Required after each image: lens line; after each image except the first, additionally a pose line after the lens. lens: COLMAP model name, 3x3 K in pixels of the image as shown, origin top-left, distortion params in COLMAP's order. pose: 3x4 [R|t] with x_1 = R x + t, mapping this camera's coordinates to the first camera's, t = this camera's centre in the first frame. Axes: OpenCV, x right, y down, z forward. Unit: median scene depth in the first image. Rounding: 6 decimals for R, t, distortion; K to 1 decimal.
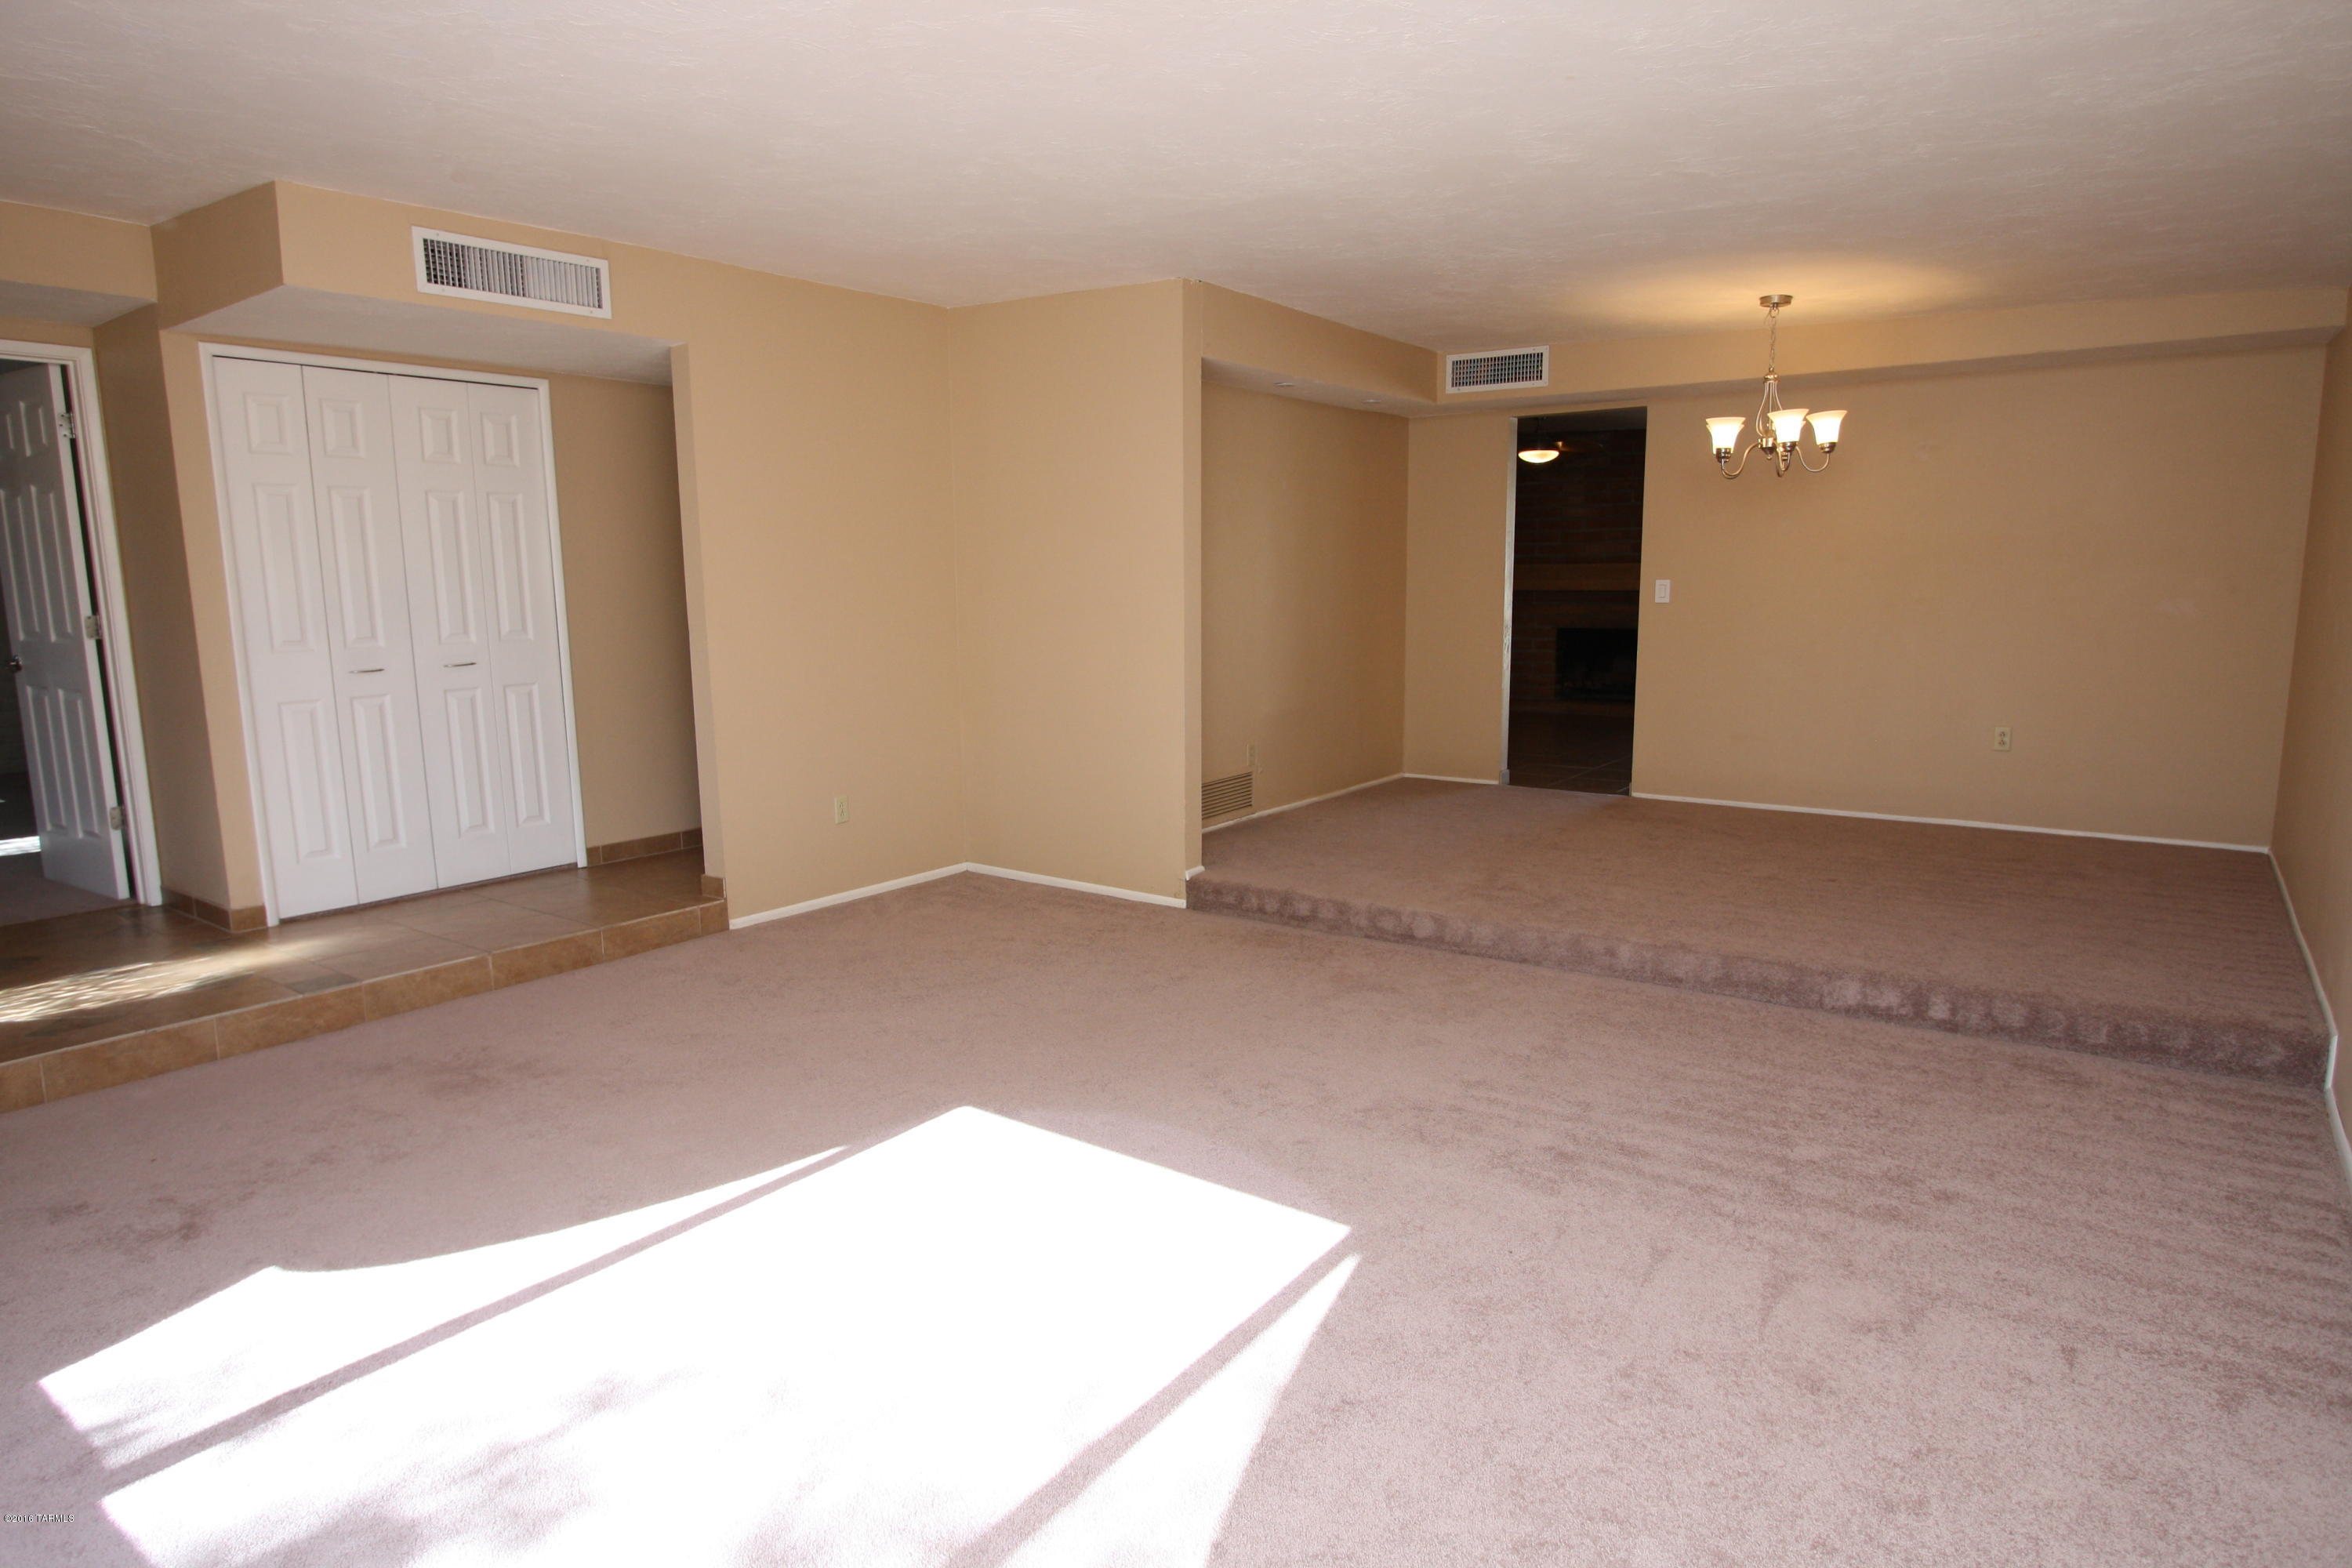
lens RADIAL K [[1345.7, 0, 1161.9], [0, 1345.7, 790.4], [0, 0, 1]] dist [-0.005457, 0.001733]
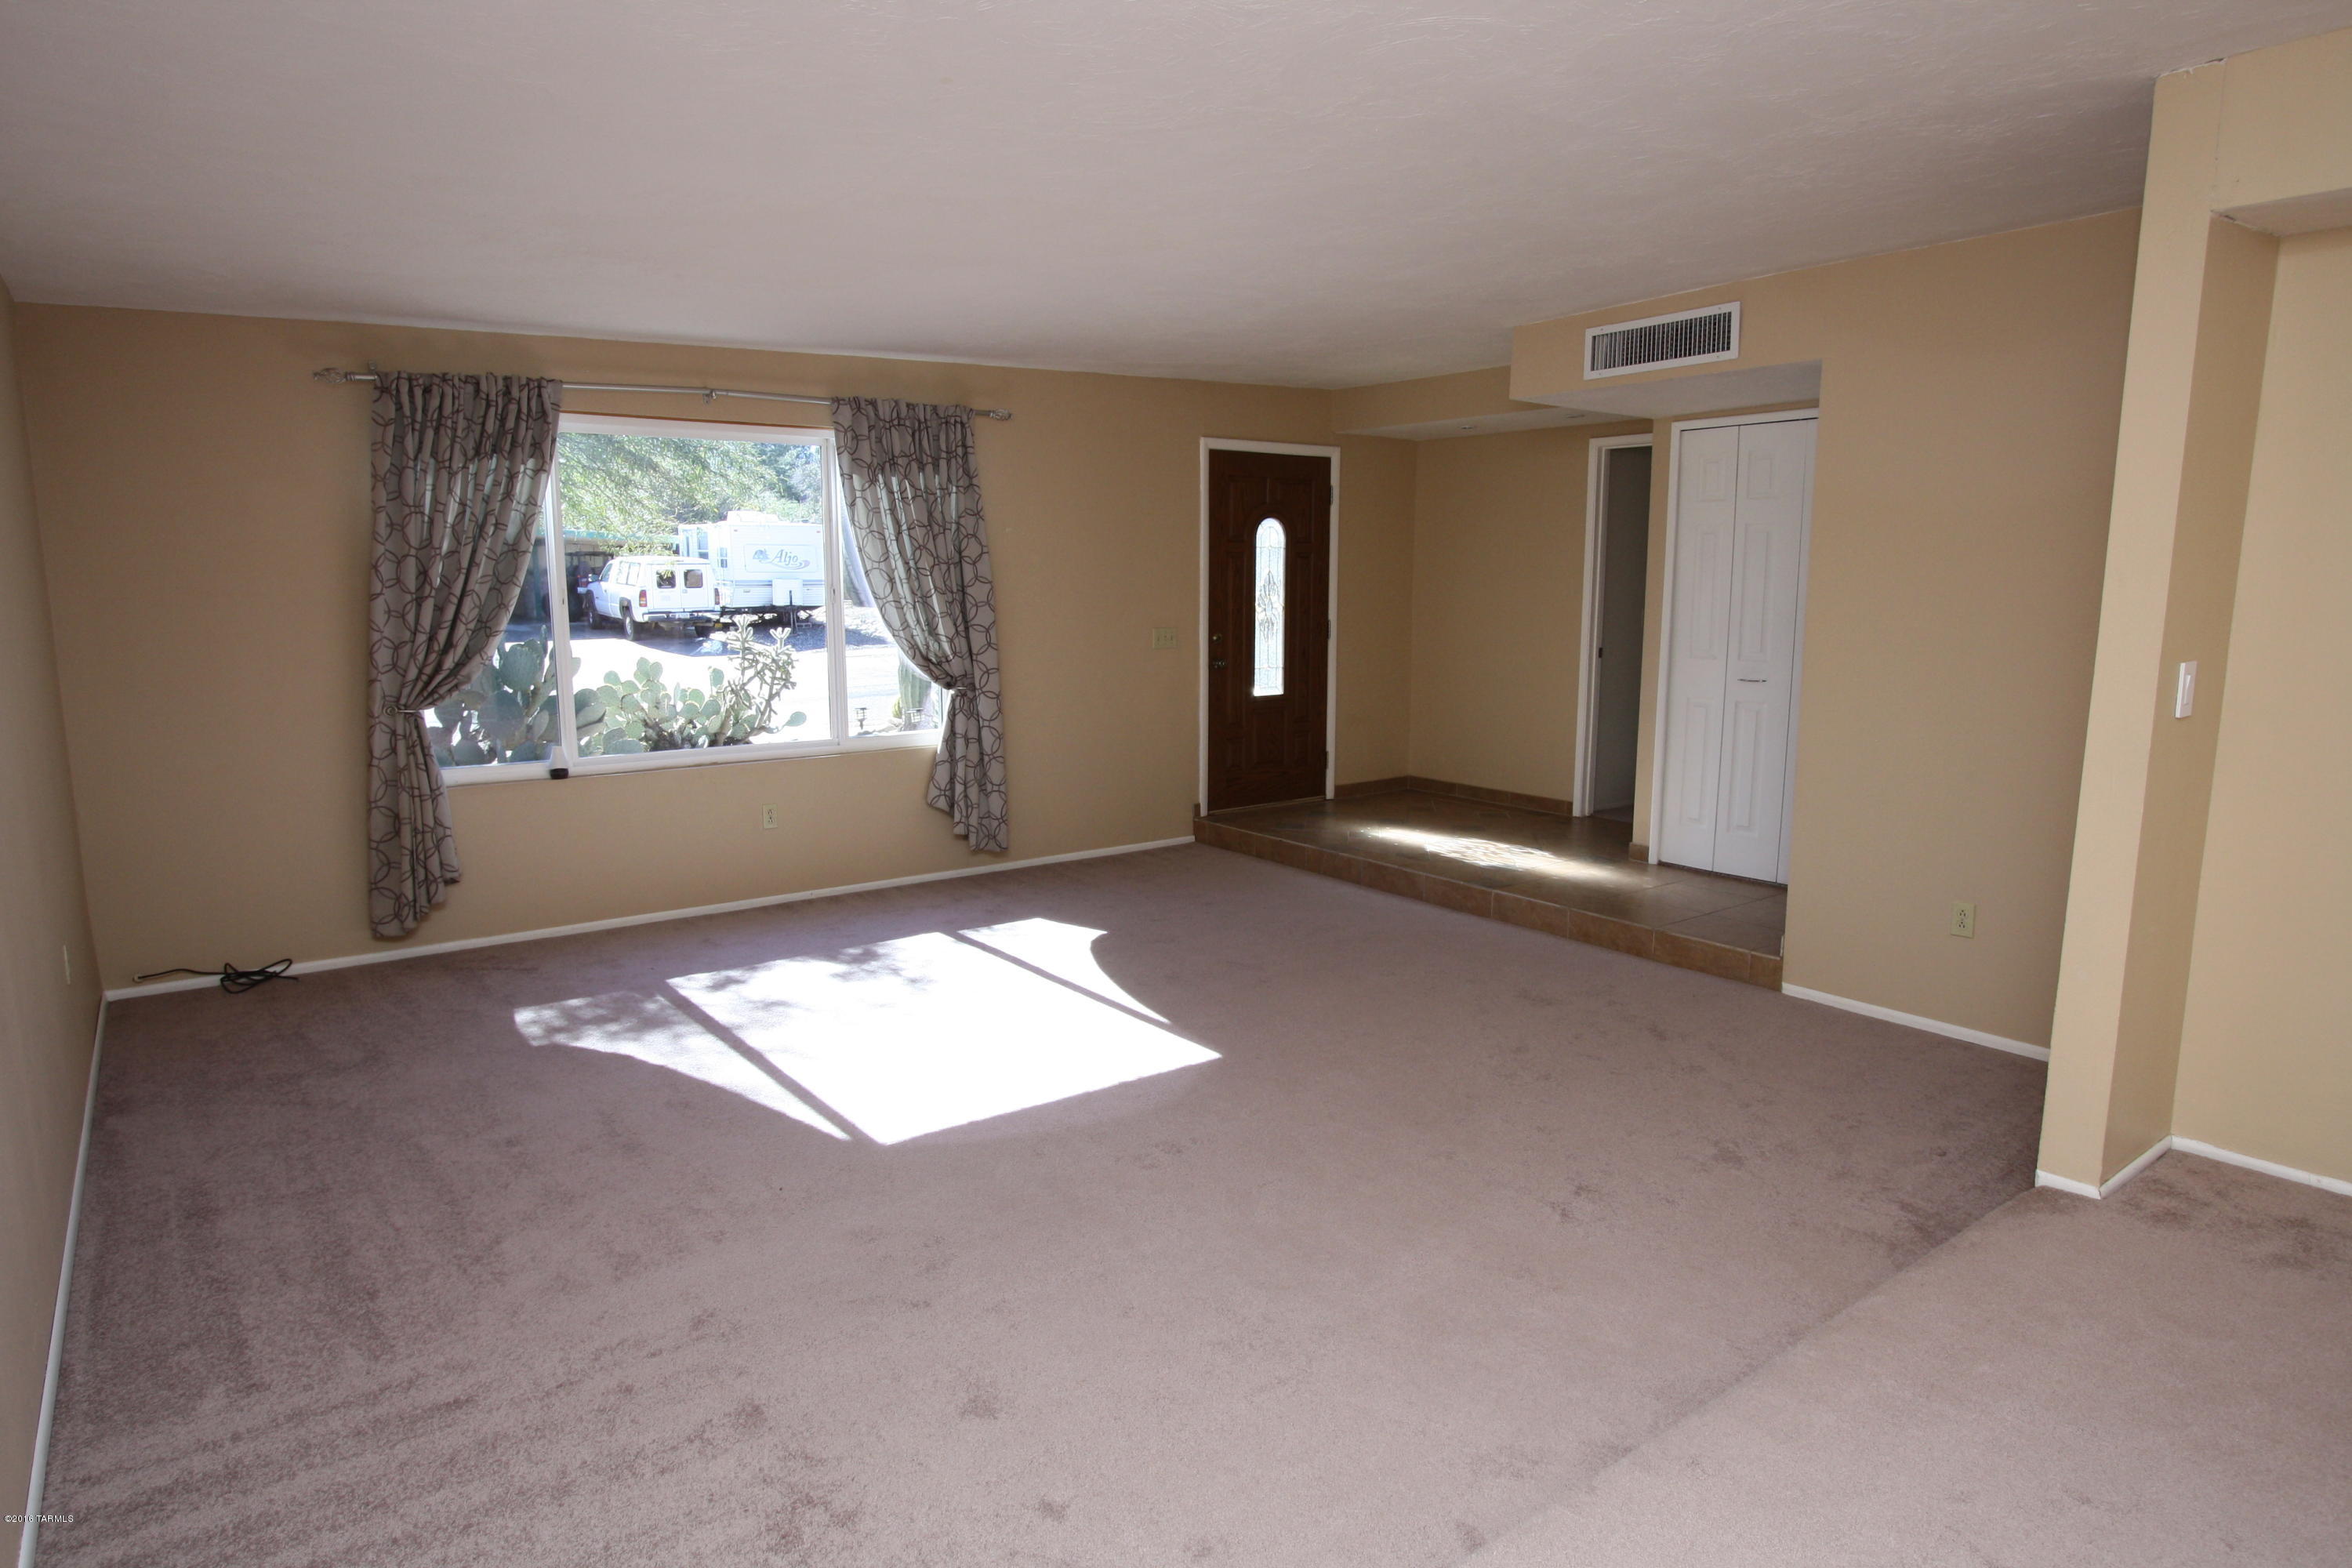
lens RADIAL K [[1345.7, 0, 1161.9], [0, 1345.7, 790.4], [0, 0, 1]] dist [-0.005457, 0.001733]
pose [[-0.287987, 0.165365, -0.943249, 0.828249], [-0.145731, 0.965938, 0.213837, -0.211496], [0.946481, 0.199043, -0.254078, 1.030697]]
